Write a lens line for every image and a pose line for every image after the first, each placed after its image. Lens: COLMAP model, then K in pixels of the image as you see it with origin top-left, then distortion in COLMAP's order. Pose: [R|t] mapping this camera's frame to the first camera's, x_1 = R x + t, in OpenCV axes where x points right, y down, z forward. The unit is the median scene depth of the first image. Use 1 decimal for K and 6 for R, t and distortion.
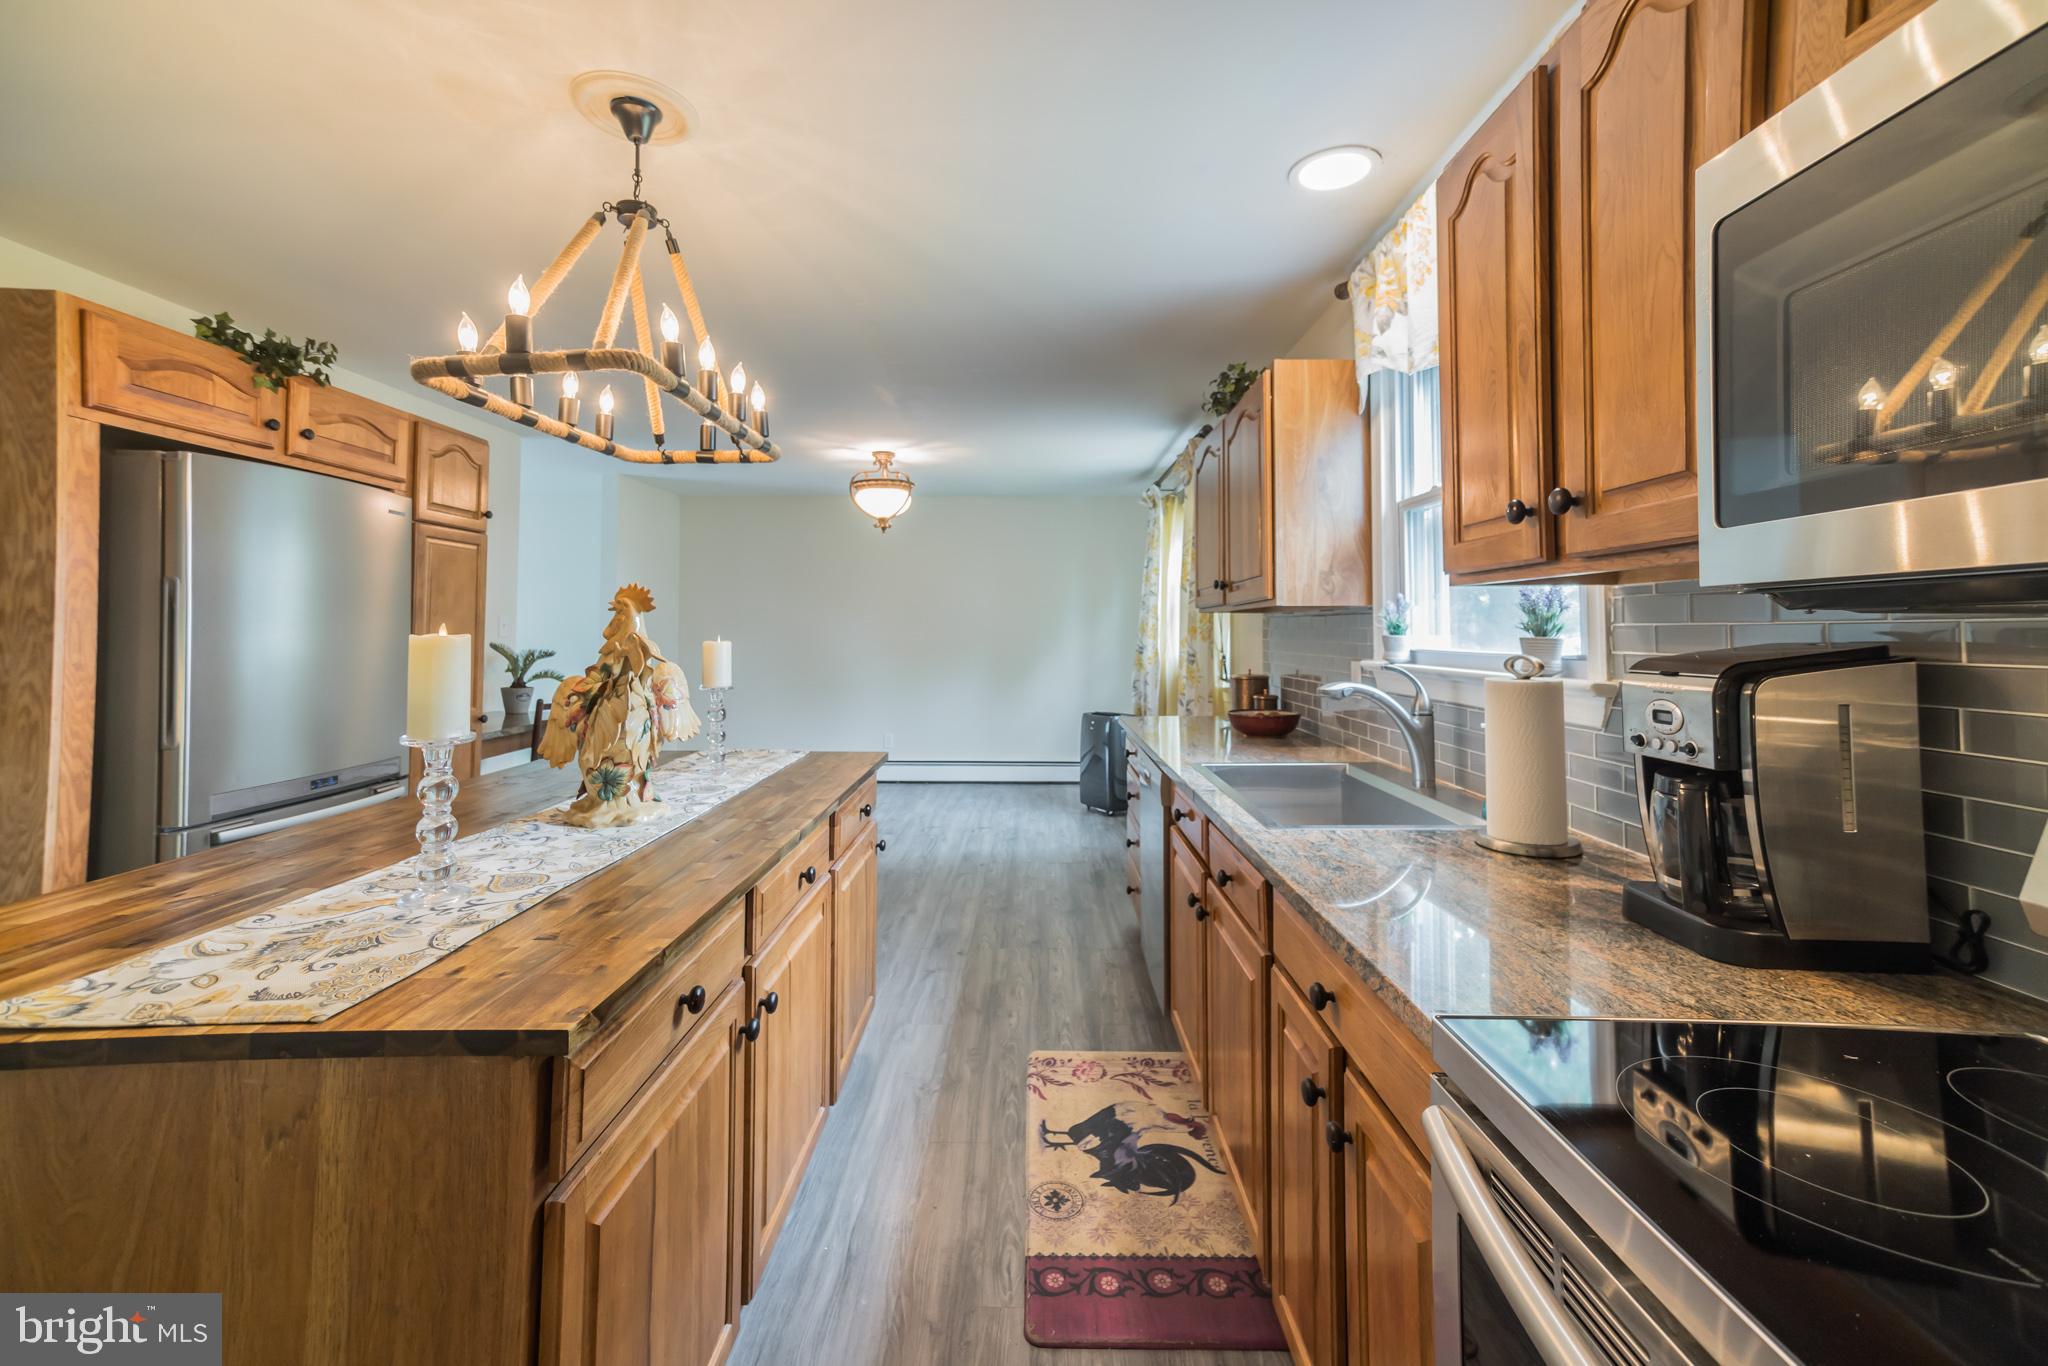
lens RADIAL K [[833.1, 0, 1031.3], [0, 833.1, 613.1], [0, 0, 1]] dist [0.001195, 0.000117]
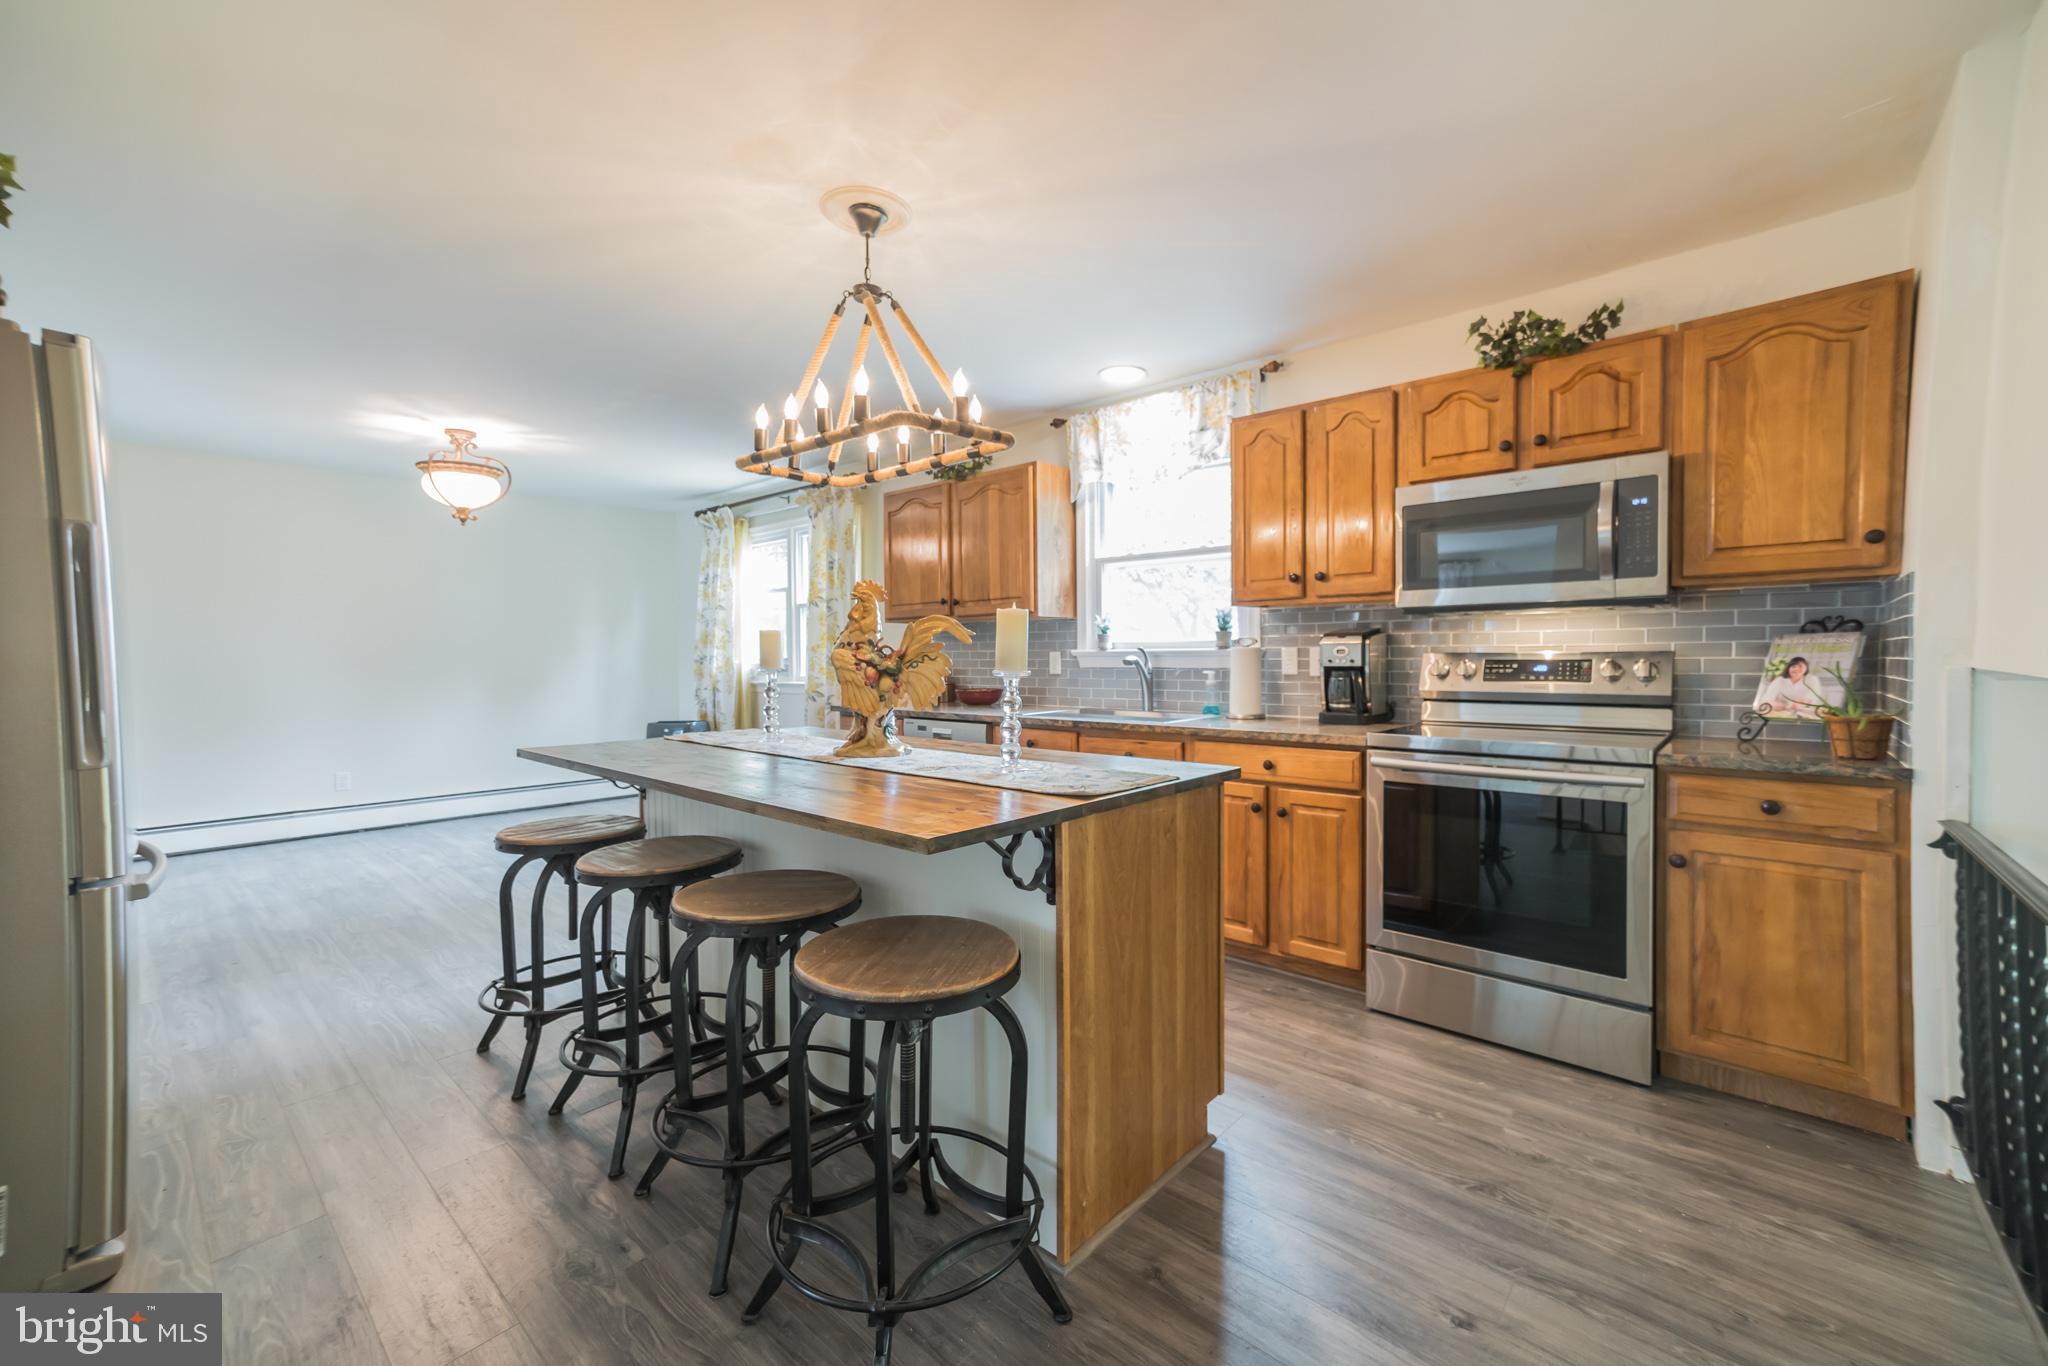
lens RADIAL K [[831.5, 0, 1024.0], [0, 831.5, 683.0], [0, 0, 1]] dist [0.000330, 0.000044]
pose [[0.668255, -0.026634, 0.743455, -0.918275], [-0.010760, 0.998908, 0.045457, 0.047921], [-0.743854, -0.038377, 0.667239, -0.051699]]
